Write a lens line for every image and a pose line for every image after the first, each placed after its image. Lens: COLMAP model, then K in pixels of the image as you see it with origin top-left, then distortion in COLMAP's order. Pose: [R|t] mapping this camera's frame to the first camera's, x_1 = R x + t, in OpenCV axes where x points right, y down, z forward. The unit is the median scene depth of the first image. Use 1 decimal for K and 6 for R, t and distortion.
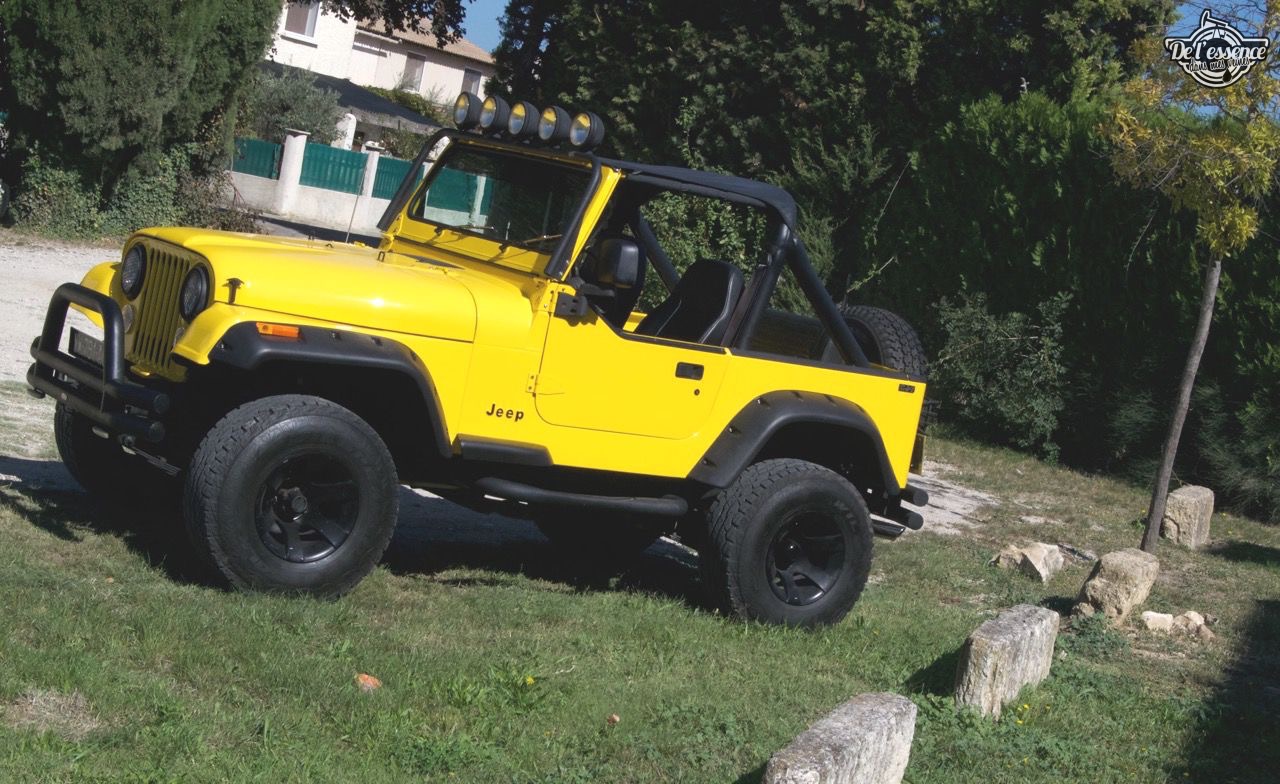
lens RADIAL K [[2275.8, 0, 655.9], [0, 2275.8, 463.3], [0, 0, 1]] dist [-0.045728, 0.000000]
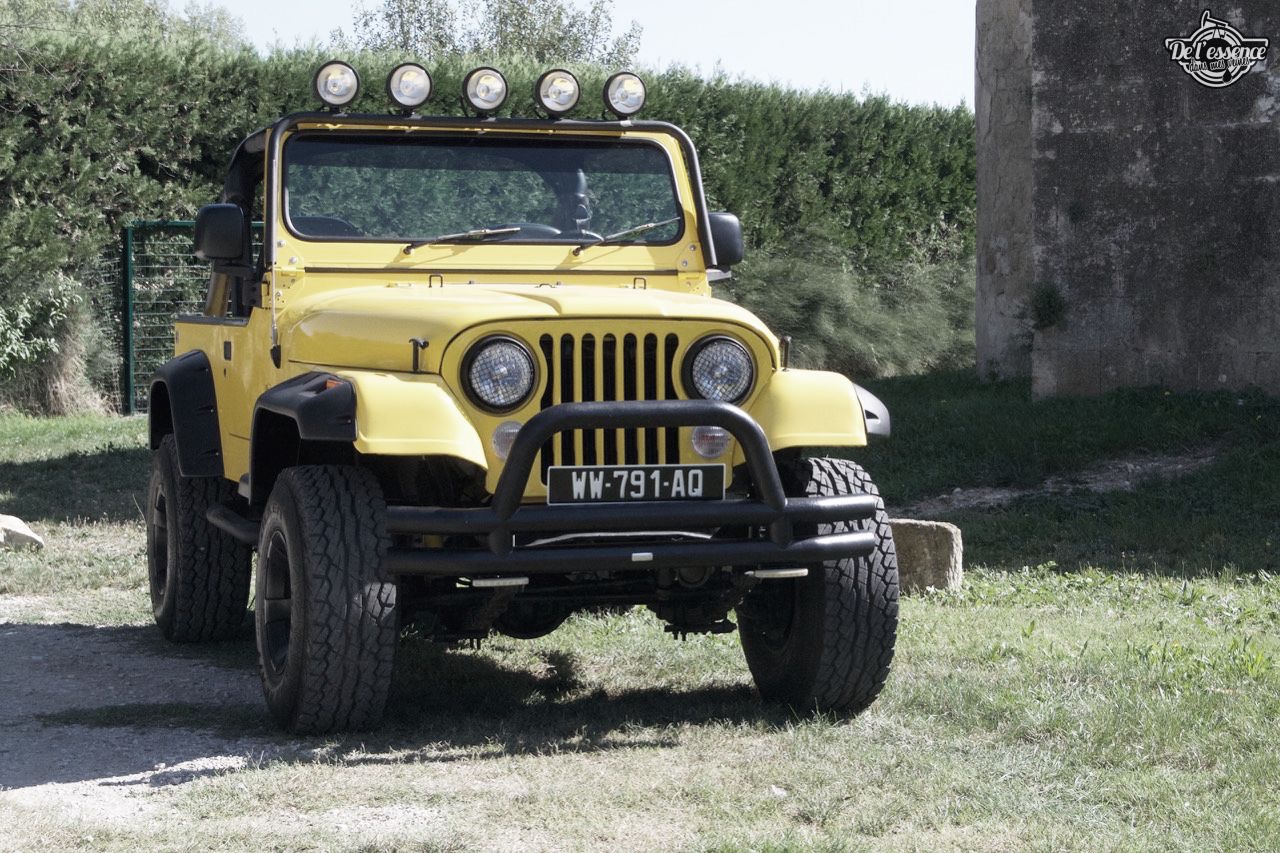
lens RADIAL K [[2678.9, 0, 603.9], [0, 2678.9, 428.7], [0, 0, 1]] dist [-0.022604, 0.000000]
pose [[0.268692, -0.241510, 0.932458, -0.635241], [0.162947, 0.965501, 0.203114, -0.147364], [-0.949343, 0.097366, 0.298776, 0.463246]]
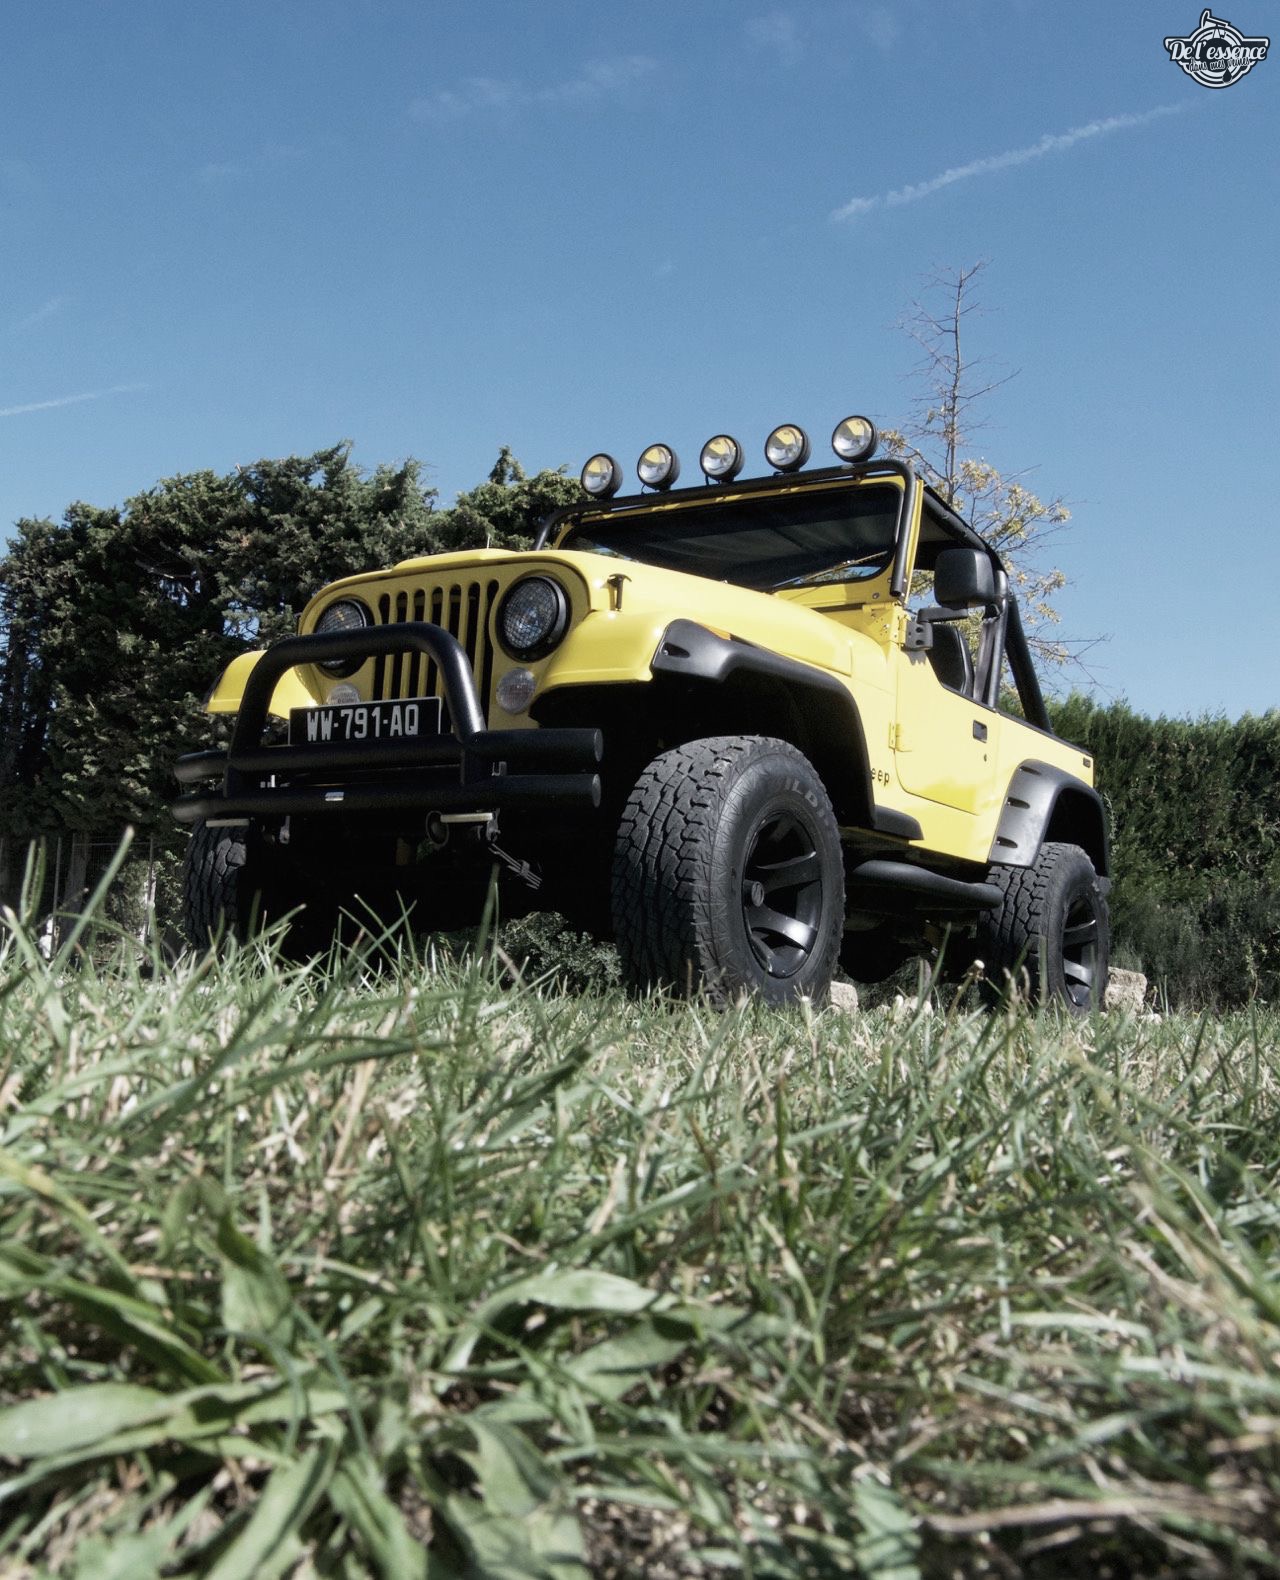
lens RADIAL K [[1643.9, 0, 594.4], [0, 1643.9, 866.3], [0, 0, 1]] dist [-0.088091, 0.000000]
pose [[0.916665, -0.114687, 0.382847, -0.228655], [0.169053, 0.979290, -0.111411, 0.033078], [-0.362141, 0.166848, 0.917069, 0.337525]]
